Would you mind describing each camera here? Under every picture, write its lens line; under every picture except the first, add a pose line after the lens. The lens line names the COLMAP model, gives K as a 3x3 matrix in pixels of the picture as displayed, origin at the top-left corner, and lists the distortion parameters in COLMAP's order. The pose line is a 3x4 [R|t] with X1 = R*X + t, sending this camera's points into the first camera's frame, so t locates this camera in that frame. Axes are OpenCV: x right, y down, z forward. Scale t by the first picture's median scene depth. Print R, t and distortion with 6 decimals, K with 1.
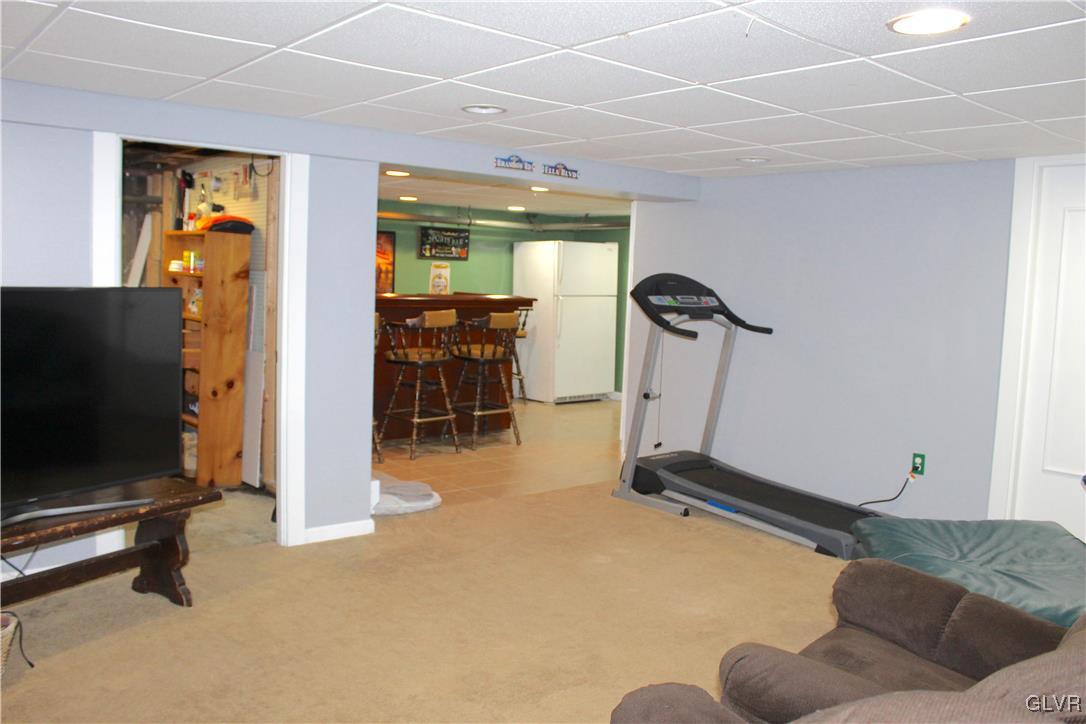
lens RADIAL K [[909.8, 0, 544.6], [0, 909.8, 361.8], [0, 0, 1]] dist [-0.164310, 0.132644]
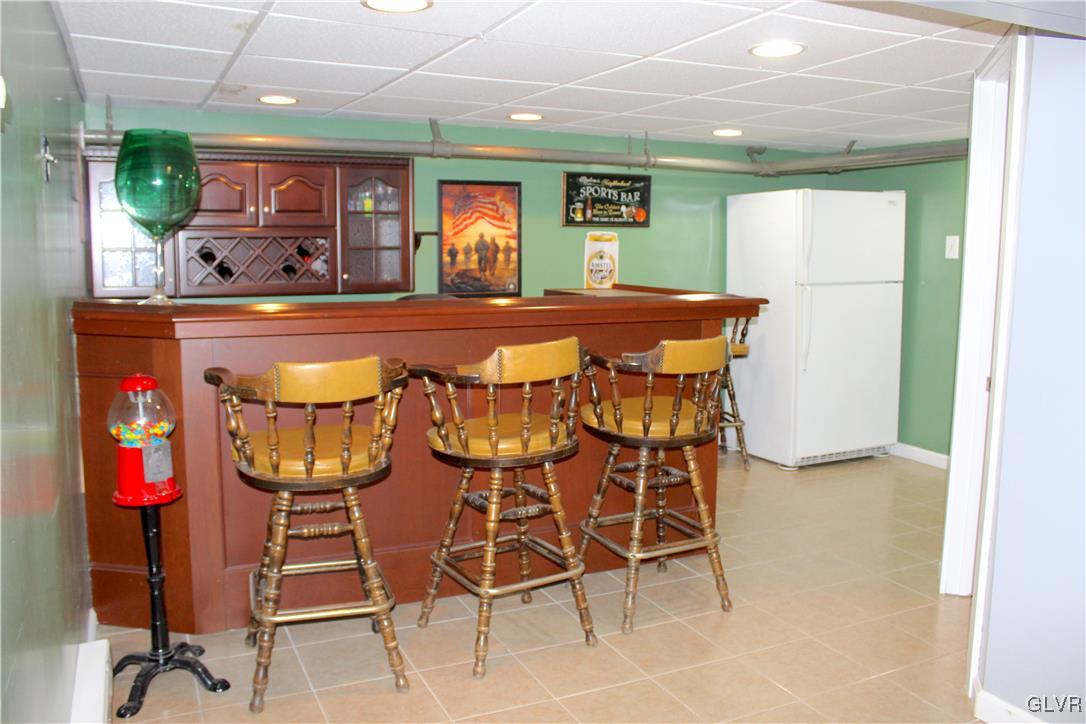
lens RADIAL K [[909.8, 0, 538.9], [0, 909.8, 357.4], [0, 0, 1]] dist [-0.164310, 0.132644]
pose [[0.968311, 0.000541, -0.249748, -0.005448], [0.005847, 0.999674, 0.024836, -0.042042], [0.249680, -0.025509, 0.967992, 0.411444]]
